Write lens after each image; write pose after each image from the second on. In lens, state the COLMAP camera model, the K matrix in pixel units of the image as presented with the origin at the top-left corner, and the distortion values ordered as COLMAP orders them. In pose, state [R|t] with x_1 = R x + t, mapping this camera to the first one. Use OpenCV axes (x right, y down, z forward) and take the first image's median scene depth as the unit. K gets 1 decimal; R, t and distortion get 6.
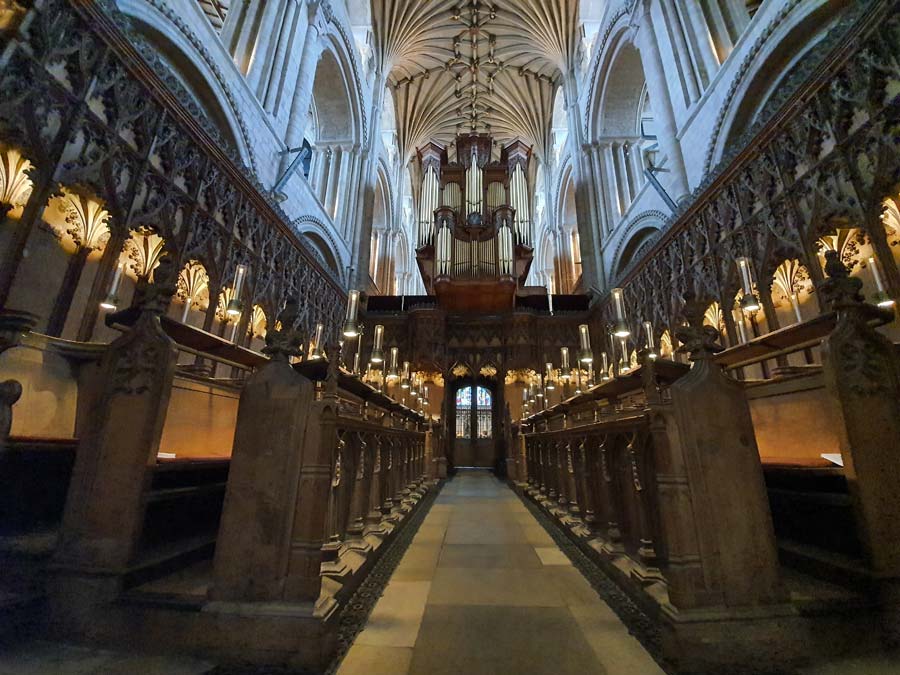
lens RADIAL K [[358.1, 0, 455.7], [0, 358.1, 334.2], [0, 0, 1]] dist [0.018323, -0.017740]
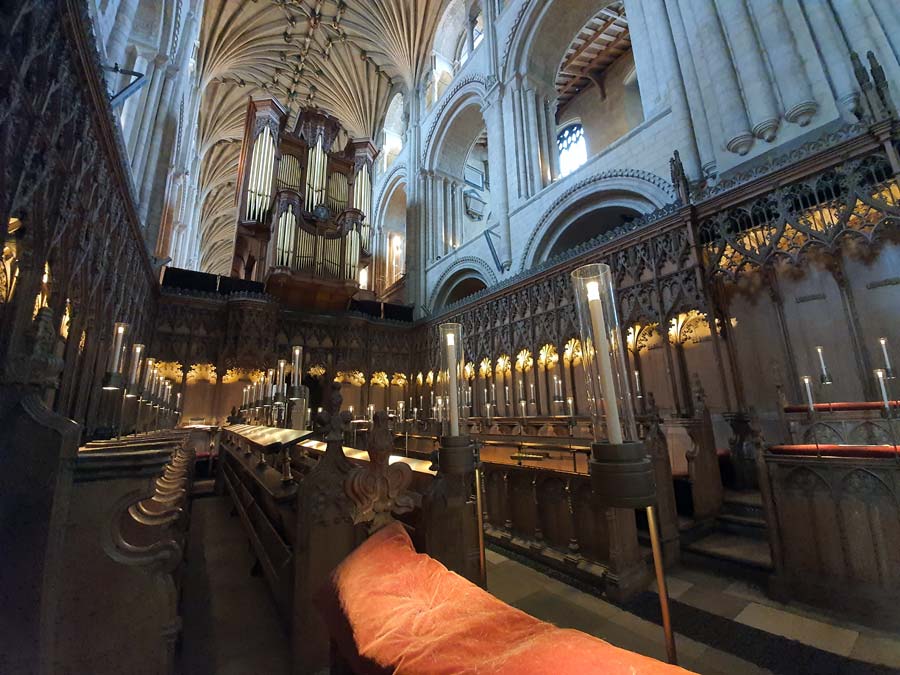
lens RADIAL K [[358.1, 0, 455.7], [0, 358.1, 334.2], [0, 0, 1]] dist [0.018323, -0.017740]
pose [[0.796896, 0.104157, 0.595070, -0.172978], [-0.145020, 0.989204, 0.021062, -0.063177], [-0.586452, -0.103081, 0.803398, -0.003699]]
